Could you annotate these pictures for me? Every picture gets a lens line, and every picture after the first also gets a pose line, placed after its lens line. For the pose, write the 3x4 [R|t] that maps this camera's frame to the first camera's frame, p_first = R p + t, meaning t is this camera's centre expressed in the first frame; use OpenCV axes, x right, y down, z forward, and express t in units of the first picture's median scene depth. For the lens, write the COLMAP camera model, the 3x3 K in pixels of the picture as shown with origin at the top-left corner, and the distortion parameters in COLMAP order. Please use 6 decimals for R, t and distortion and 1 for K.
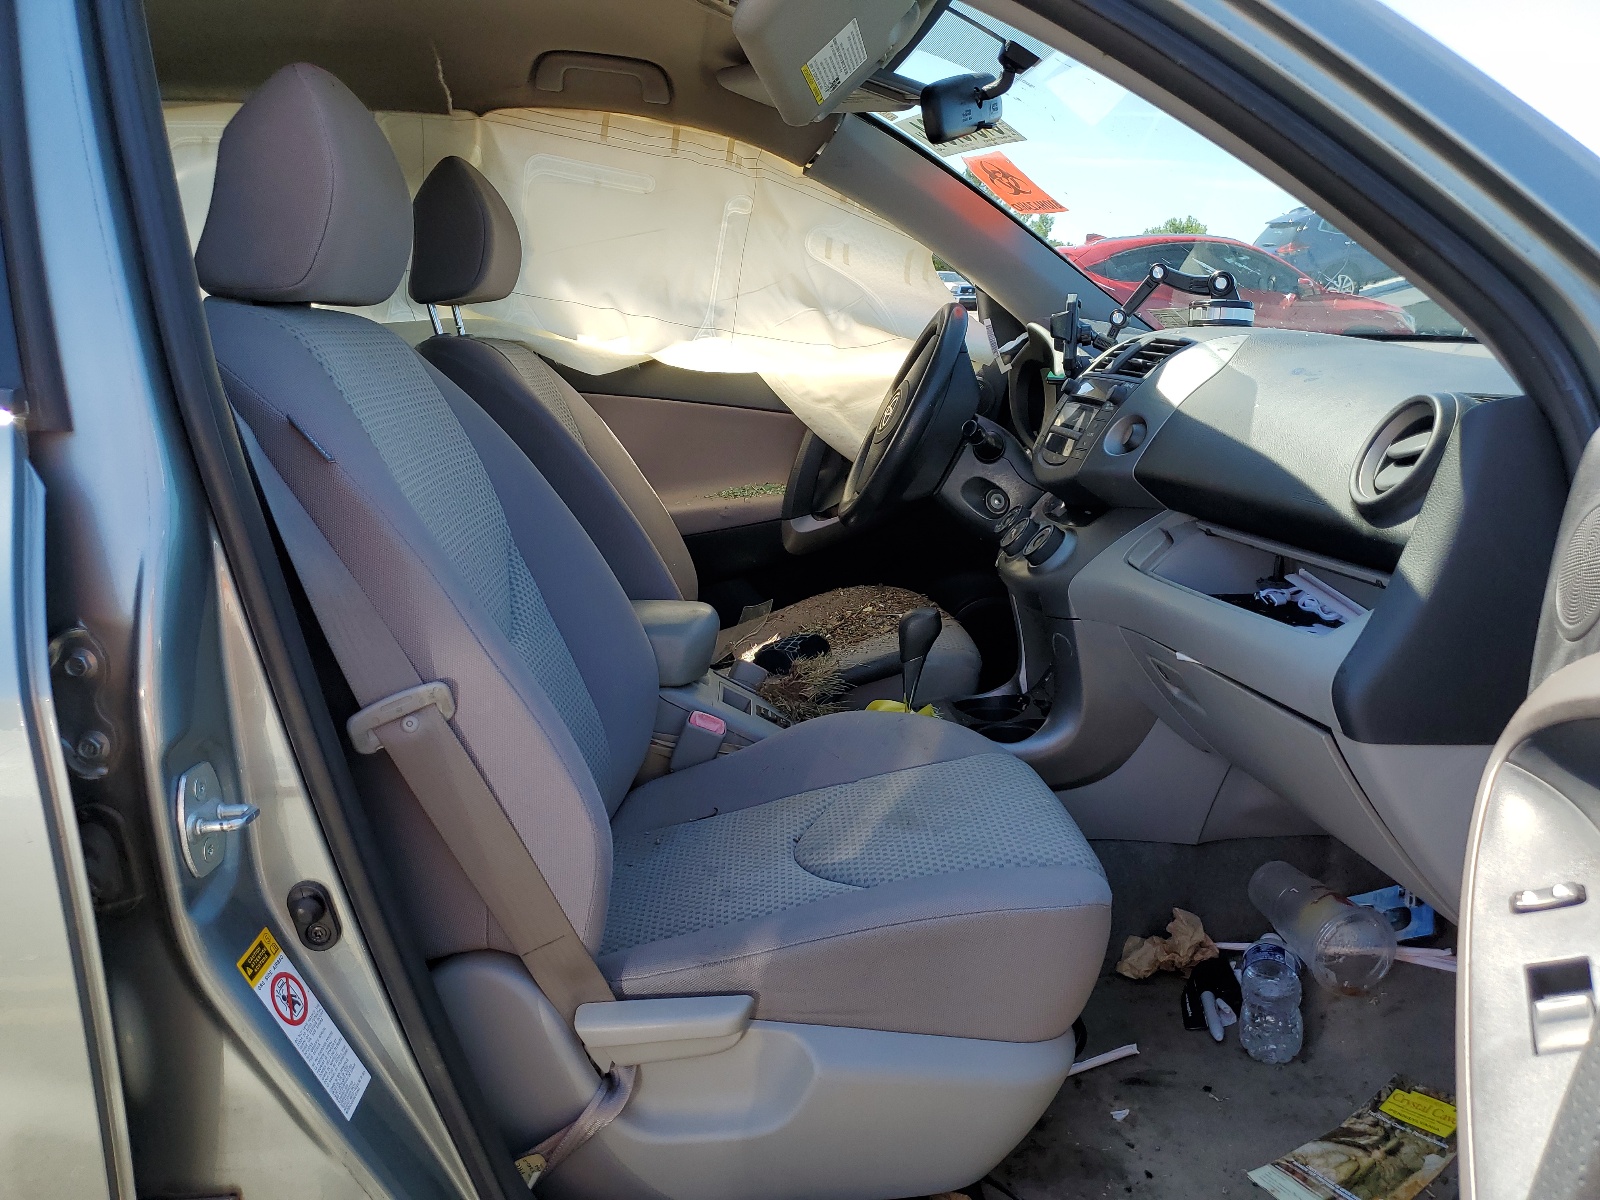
lens RADIAL K [[1204.1, 0, 800.0], [0, 1204.1, 600.0], [0, 0, 1]] dist [-0.001432, -0.001210]
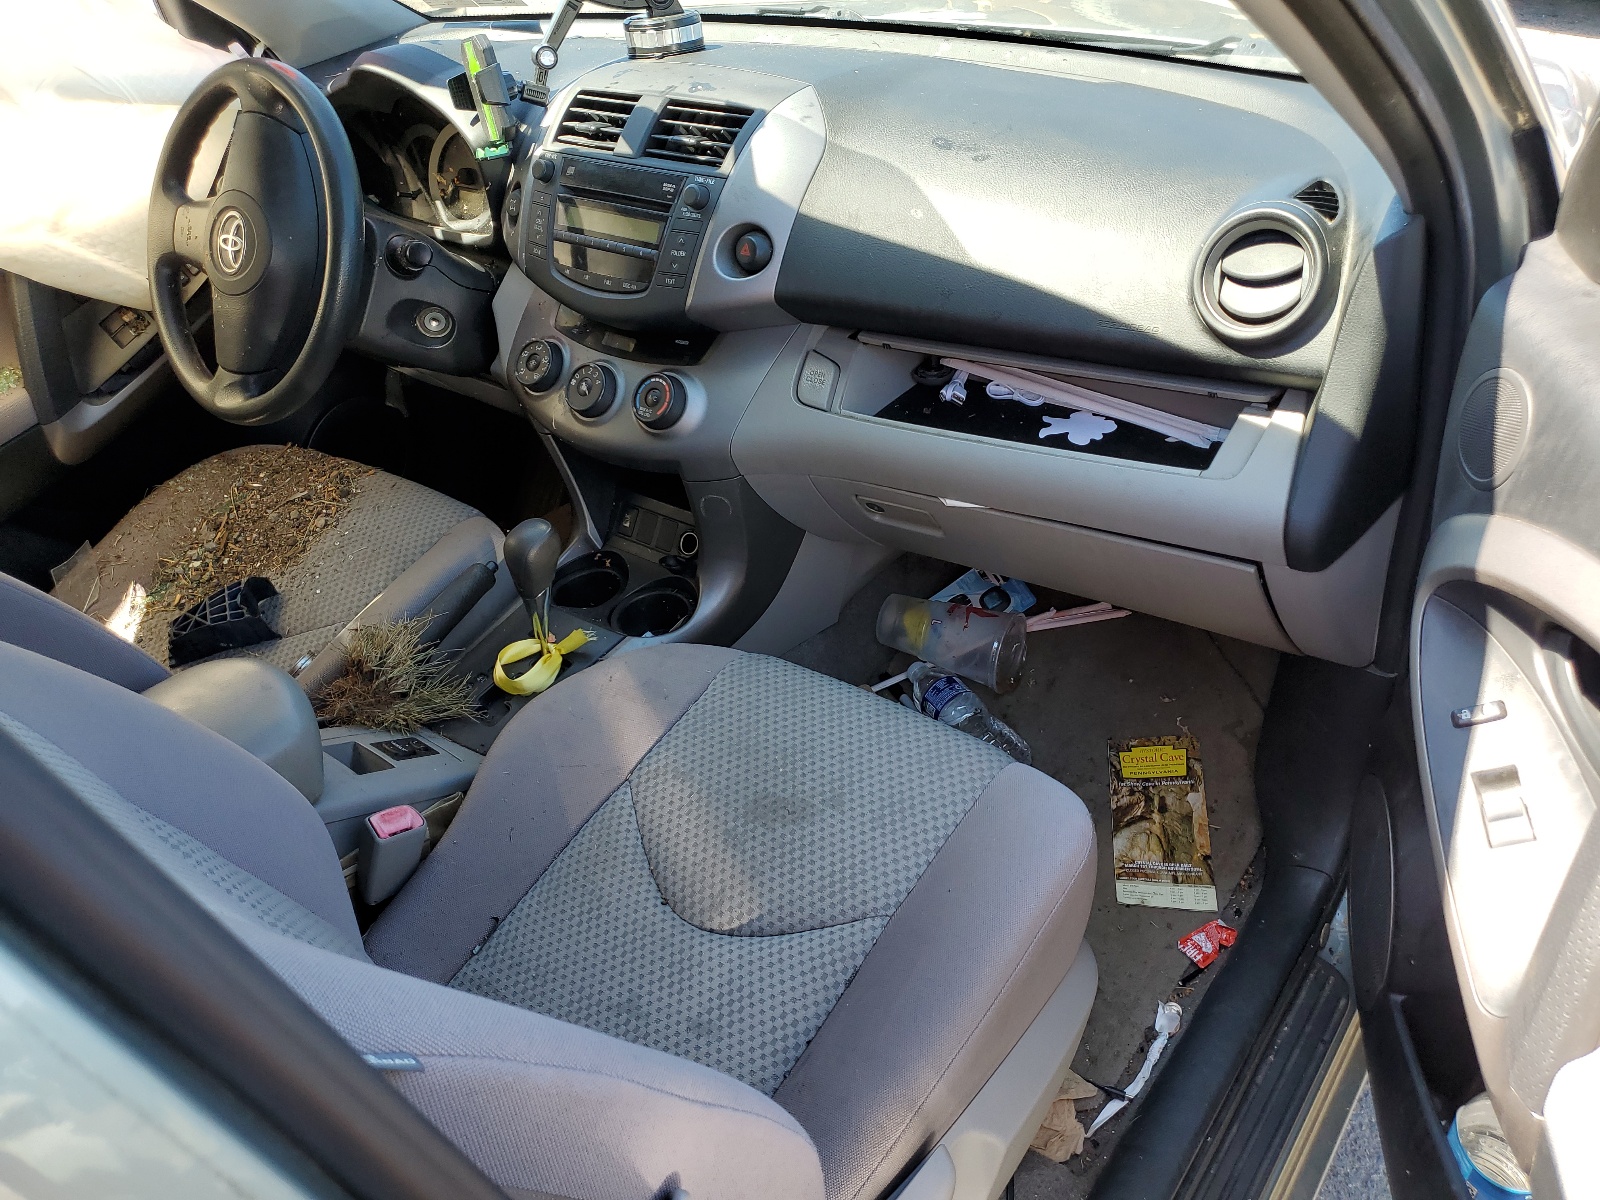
lens RADIAL K [[1219.8, 0, 800.0], [0, 1219.8, 600.0], [0, 0, 1]] dist [0.085922, -0.000003]
pose [[0.650022, -0.476517, 0.591949, -0.329931], [0.241817, 0.868181, 0.433342, -0.303754], [-0.720414, -0.138538, 0.679567, 0.406000]]
